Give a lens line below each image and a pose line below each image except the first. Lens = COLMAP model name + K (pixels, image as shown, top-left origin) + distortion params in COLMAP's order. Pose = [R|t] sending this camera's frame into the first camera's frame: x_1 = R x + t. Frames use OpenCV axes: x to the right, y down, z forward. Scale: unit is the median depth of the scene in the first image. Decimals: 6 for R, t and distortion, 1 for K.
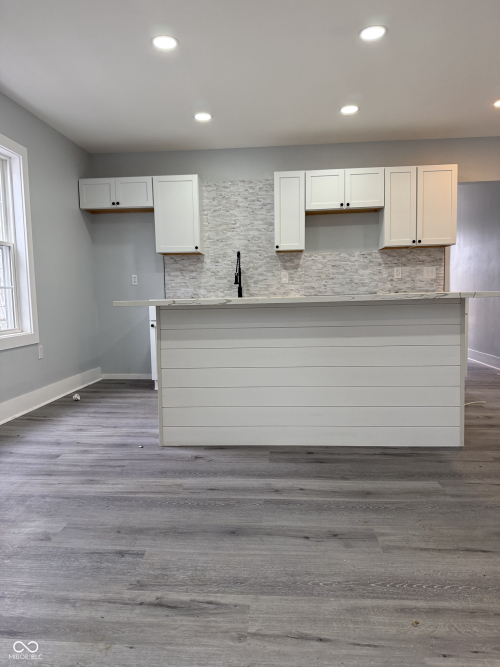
lens RADIAL K [[473.0, 0, 253.3], [0, 473.0, 332.2], [0, 0, 1]] dist [0.029776, -0.029502]
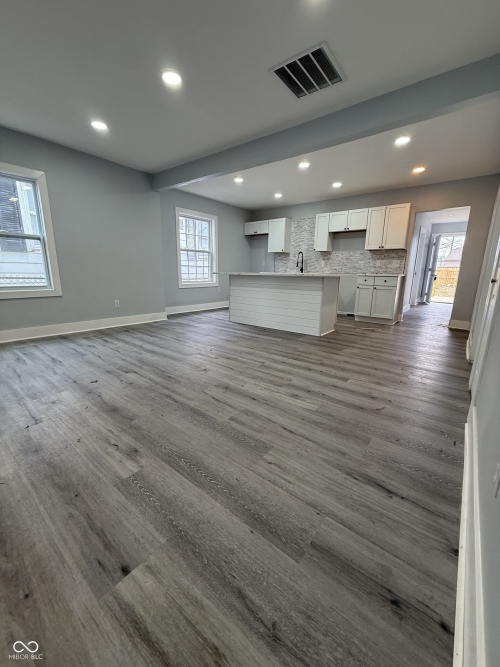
lens RADIAL K [[265.5, 0, 249.5], [0, 265.5, 333.2], [0, 0, 1]] dist [-0.001337, 0.000365]
pose [[0.822993, 0.165766, -0.543327, 0.509940], [-0.075163, 0.979843, 0.185092, -0.006688], [0.563057, -0.111491, 0.818863, -0.210696]]
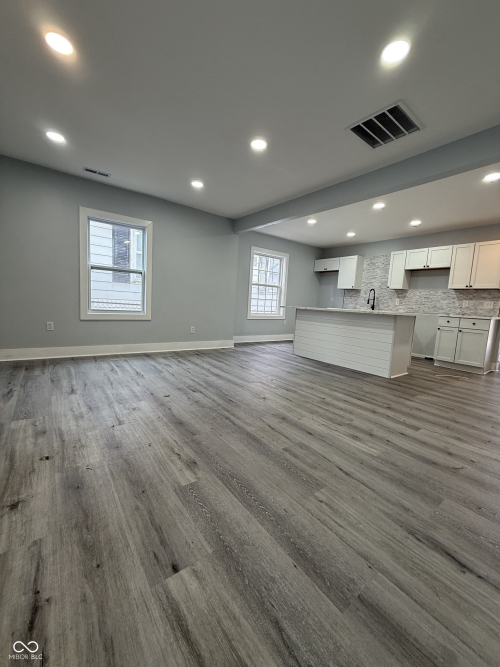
lens RADIAL K [[265.5, 0, 249.4], [0, 265.5, 332.9], [0, 0, 1]] dist [-0.001337, 0.000365]
pose [[0.653713, 0.147316, -0.742265, 0.525907], [-0.124212, 0.988453, 0.086782, -0.006414], [0.746478, 0.035468, 0.664464, -0.224652]]
